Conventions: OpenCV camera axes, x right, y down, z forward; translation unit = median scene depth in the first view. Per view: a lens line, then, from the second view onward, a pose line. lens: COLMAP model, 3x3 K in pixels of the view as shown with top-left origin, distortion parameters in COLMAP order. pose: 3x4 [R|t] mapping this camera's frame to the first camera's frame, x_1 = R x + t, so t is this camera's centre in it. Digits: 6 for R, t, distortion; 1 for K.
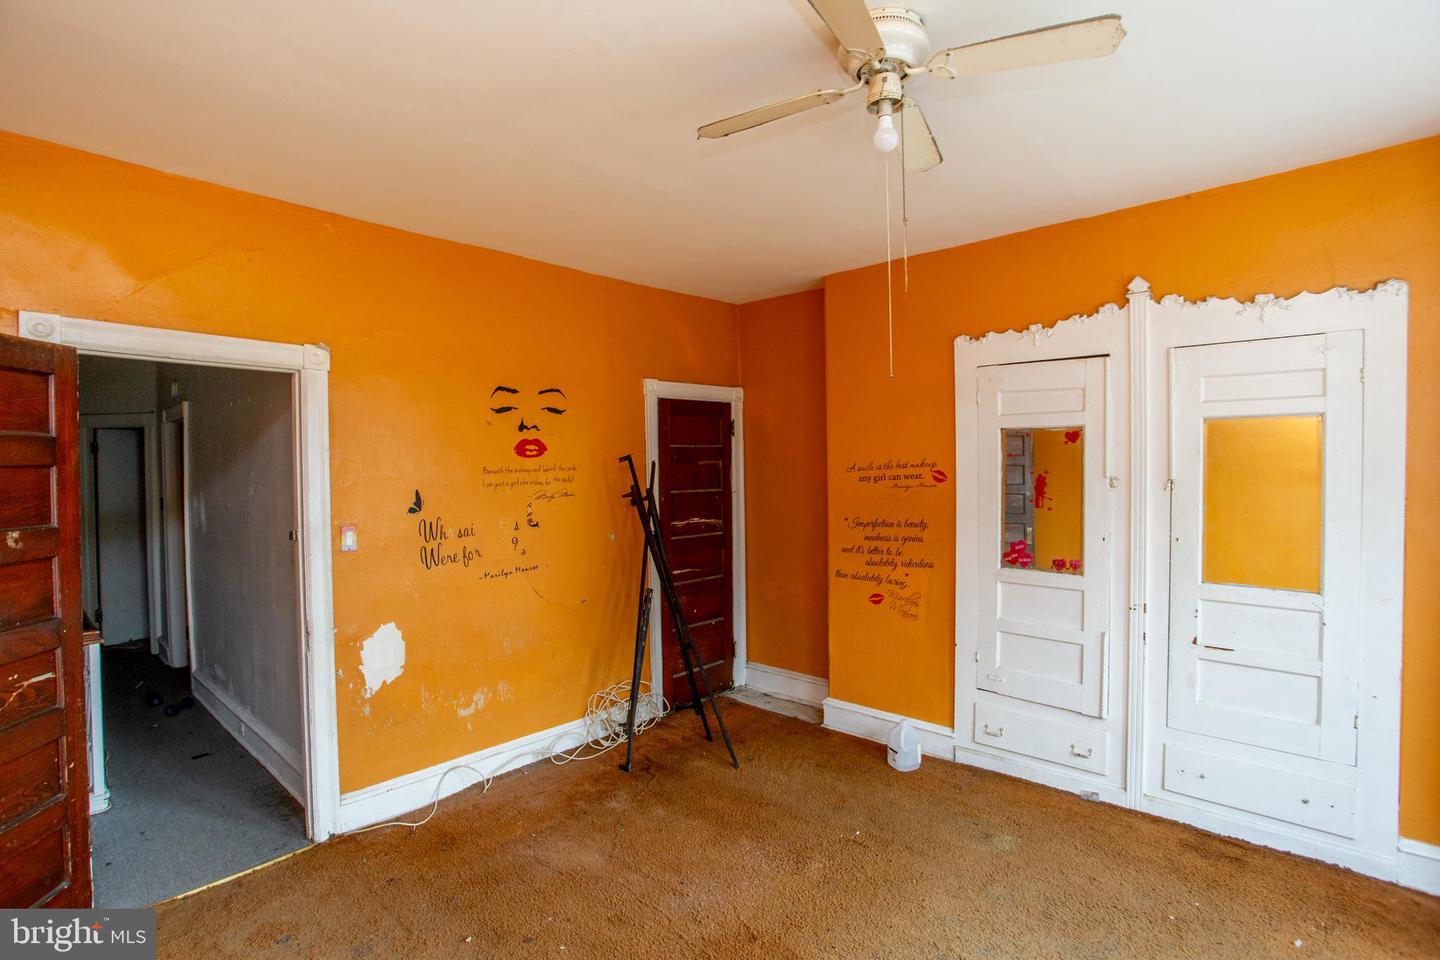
lens RADIAL K [[699.2, 0, 724.1], [0, 699.2, 476.4], [0, 0, 1]] dist [-0.047263, 0.020872]
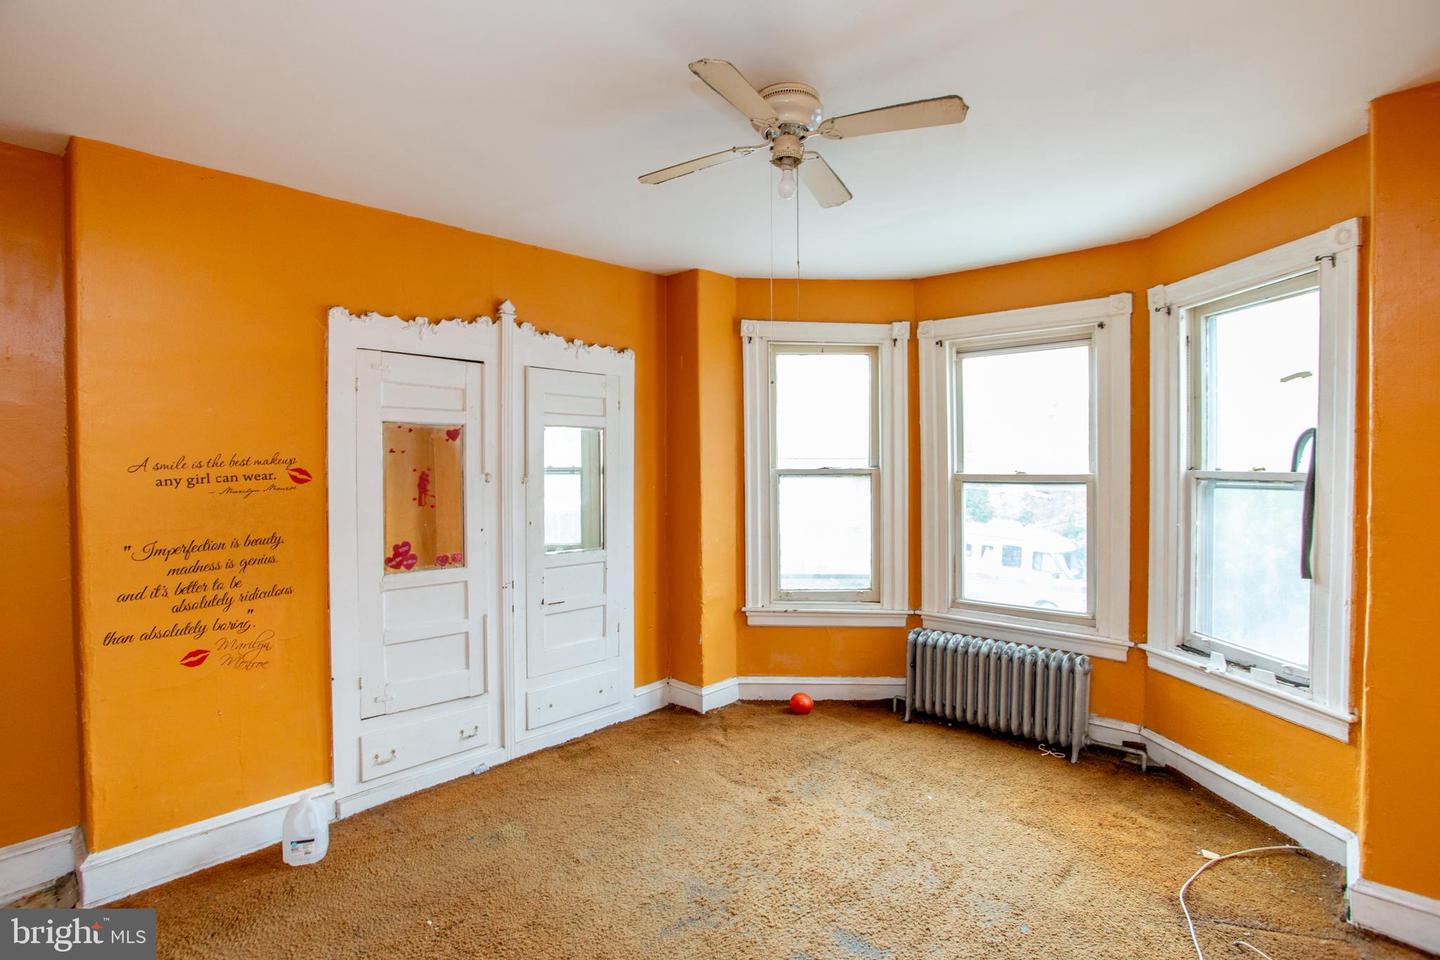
lens RADIAL K [[699.2, 0, 718.5], [0, 699.2, 471.8], [0, 0, 1]] dist [-0.047263, 0.020872]
pose [[0.031310, -0.008180, 0.999476, -0.491131], [0.015523, 0.999850, 0.007697, -0.003466], [-0.999389, 0.015274, 0.031433, 0.534779]]
